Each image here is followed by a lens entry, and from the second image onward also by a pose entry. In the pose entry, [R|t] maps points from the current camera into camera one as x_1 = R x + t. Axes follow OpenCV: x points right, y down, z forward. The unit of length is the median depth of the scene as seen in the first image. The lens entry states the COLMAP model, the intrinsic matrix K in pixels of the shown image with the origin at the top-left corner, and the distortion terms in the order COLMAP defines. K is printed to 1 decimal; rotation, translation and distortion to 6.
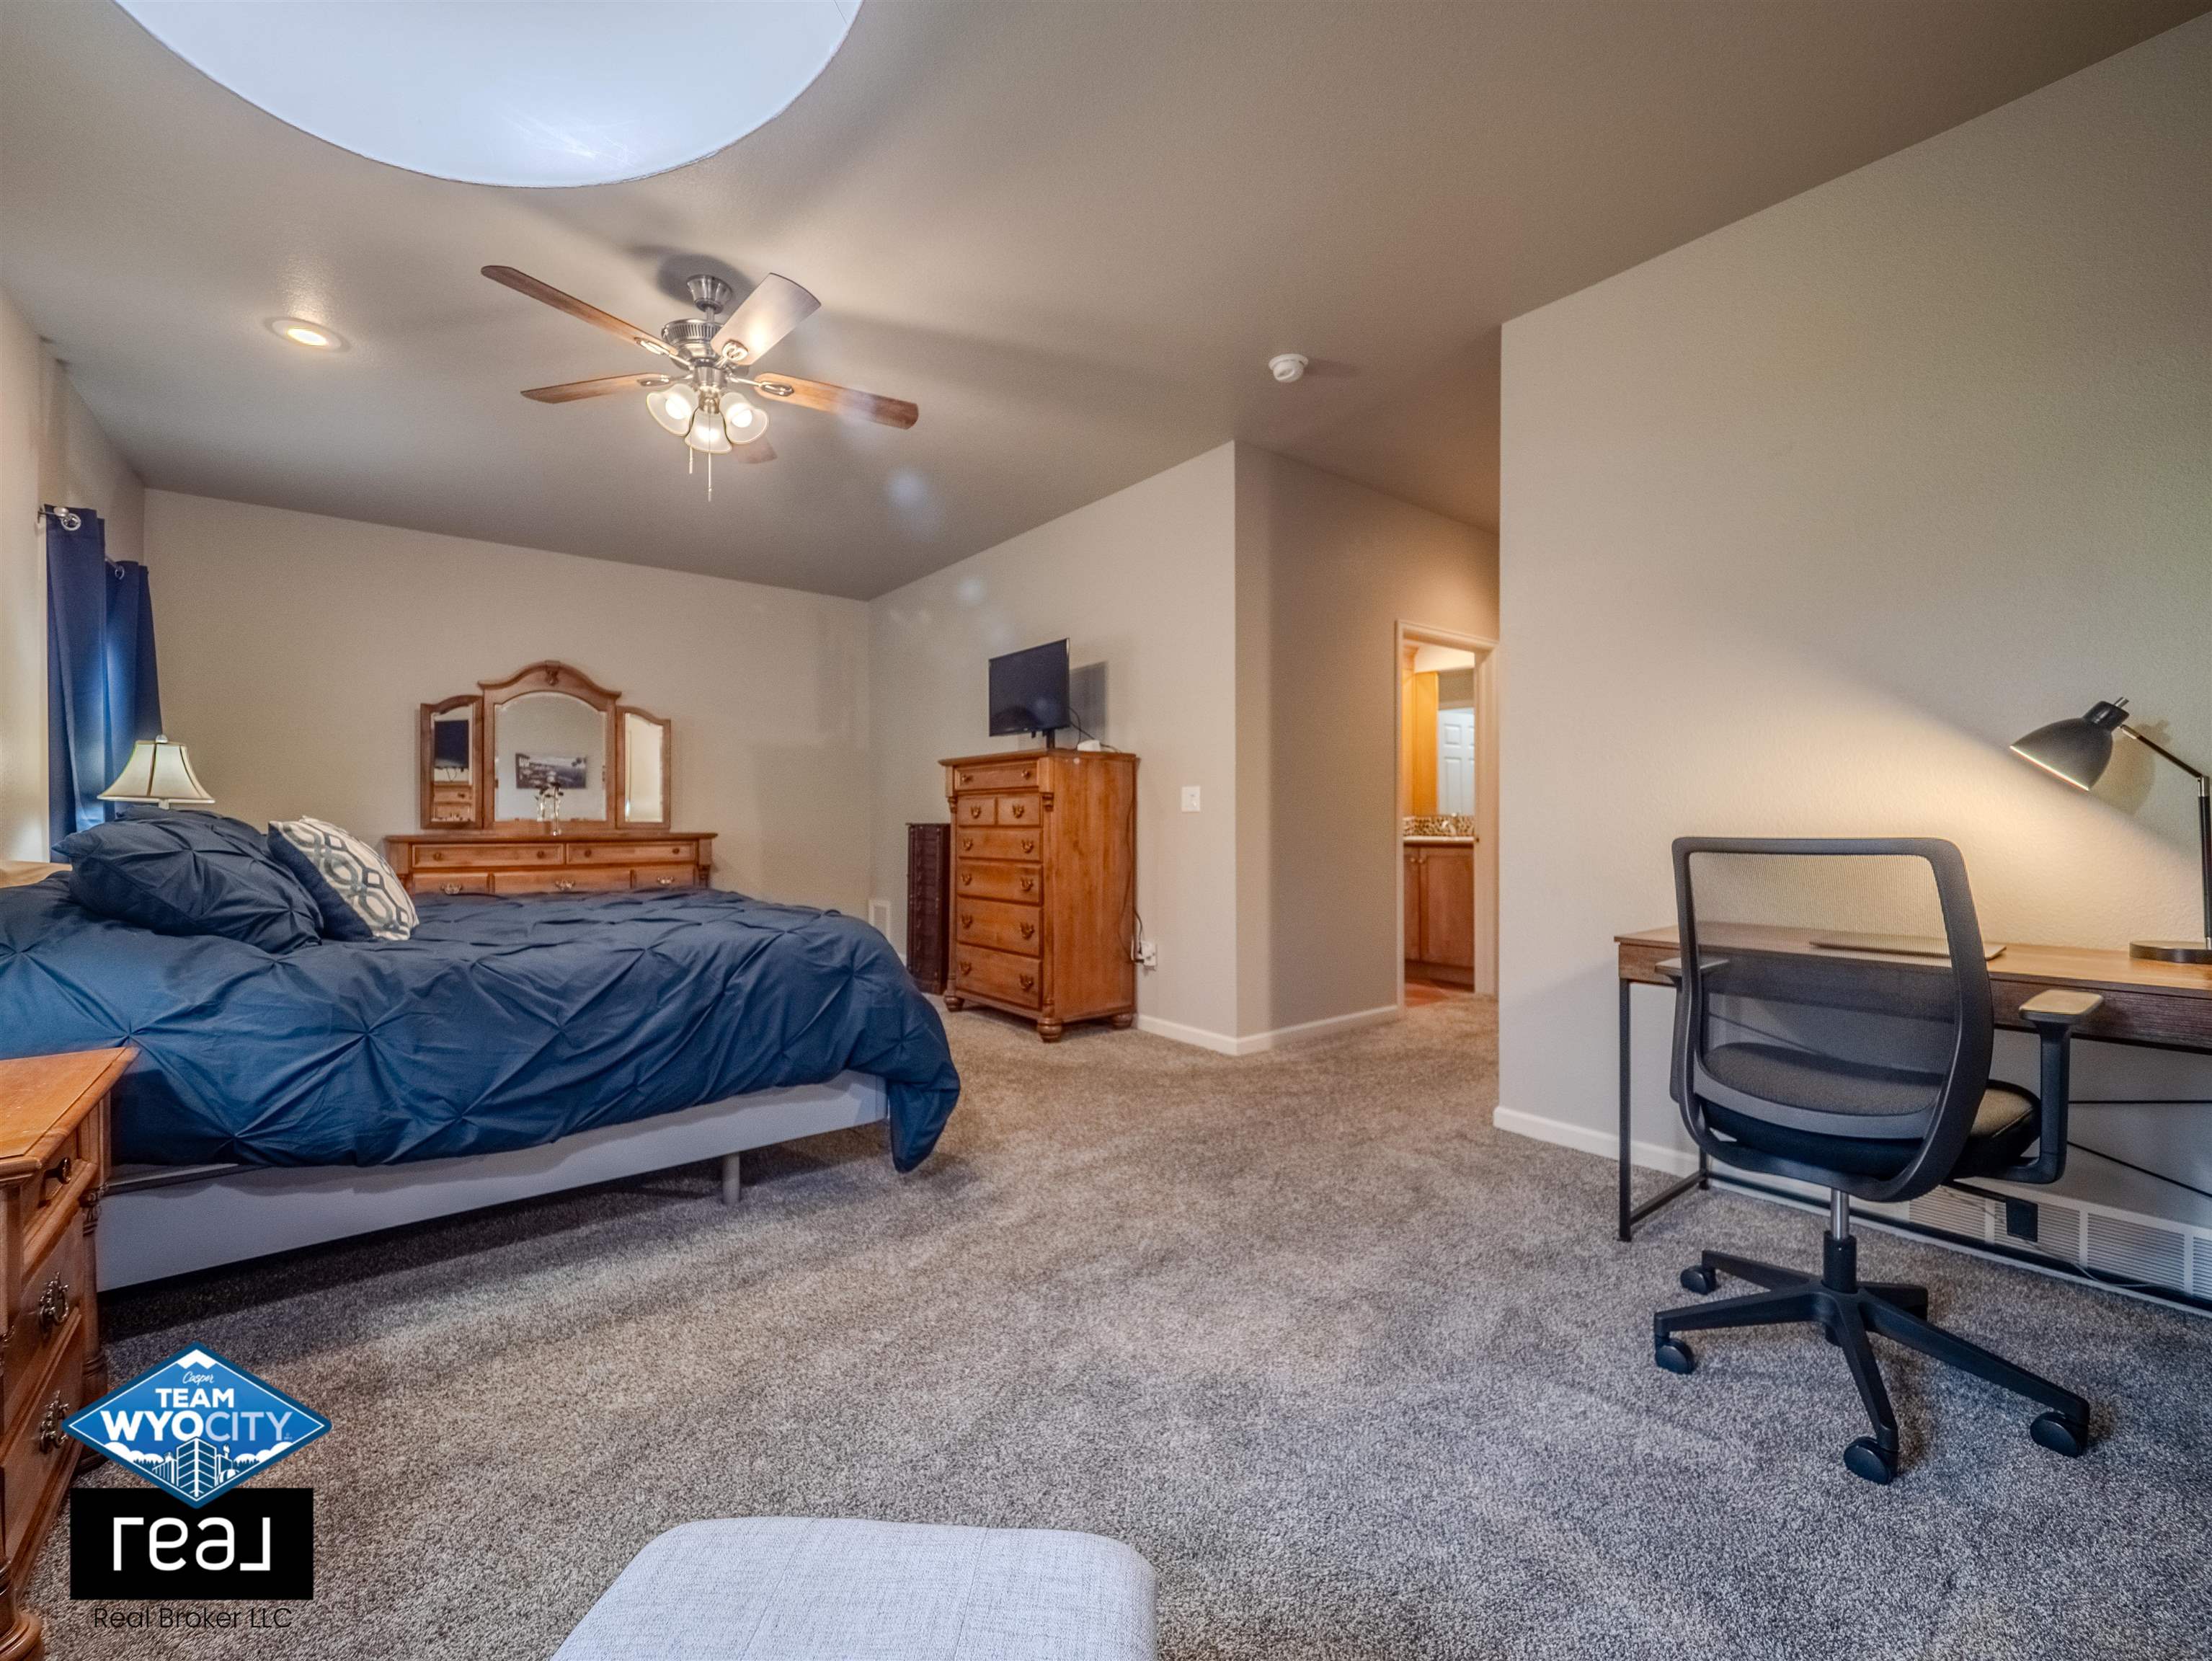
lens RADIAL K [[920.0, 0, 1106.4], [0, 920.0, 822.2], [0, 0, 1]] dist [-0.001521, 0.000089]
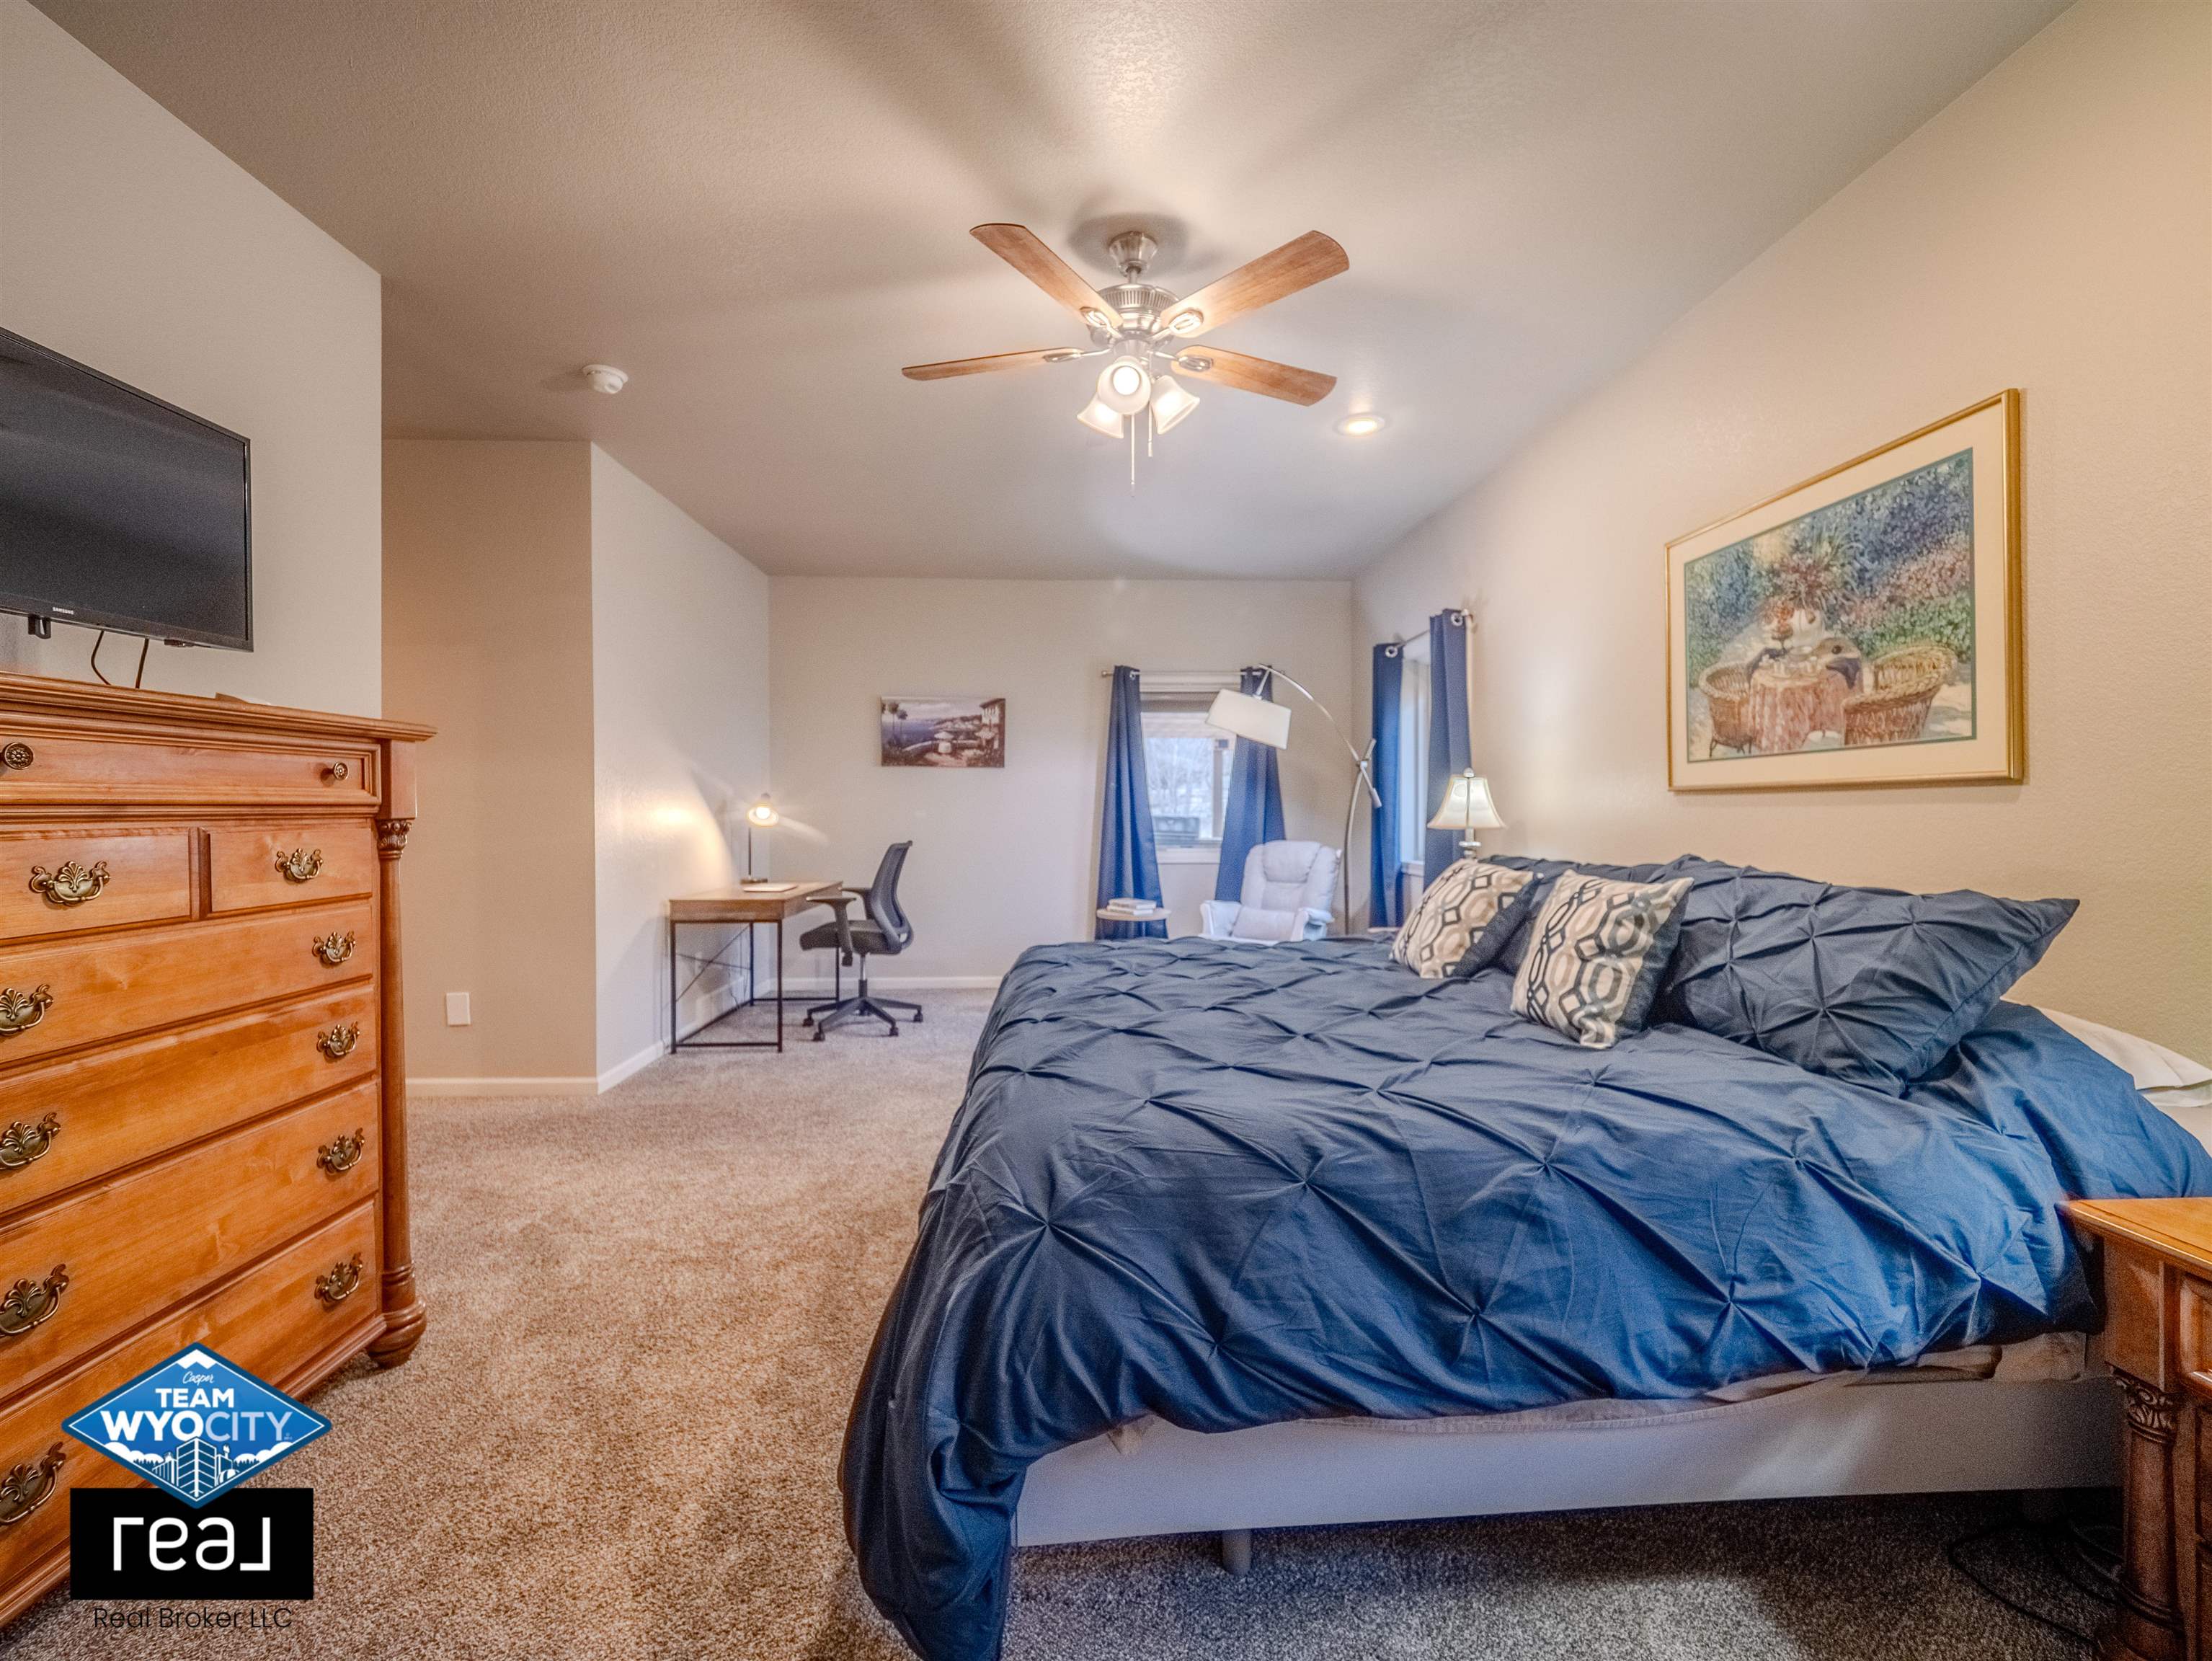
lens RADIAL K [[920.0, 0, 1106.4], [0, 920.0, 822.2], [0, 0, 1]] dist [-0.001521, 0.000089]
pose [[-0.805273, 0.004930, 0.592884, -0.601361], [0.014515, 0.999830, 0.011401, -0.029571], [-0.592727, 0.017787, -0.805207, 1.119484]]
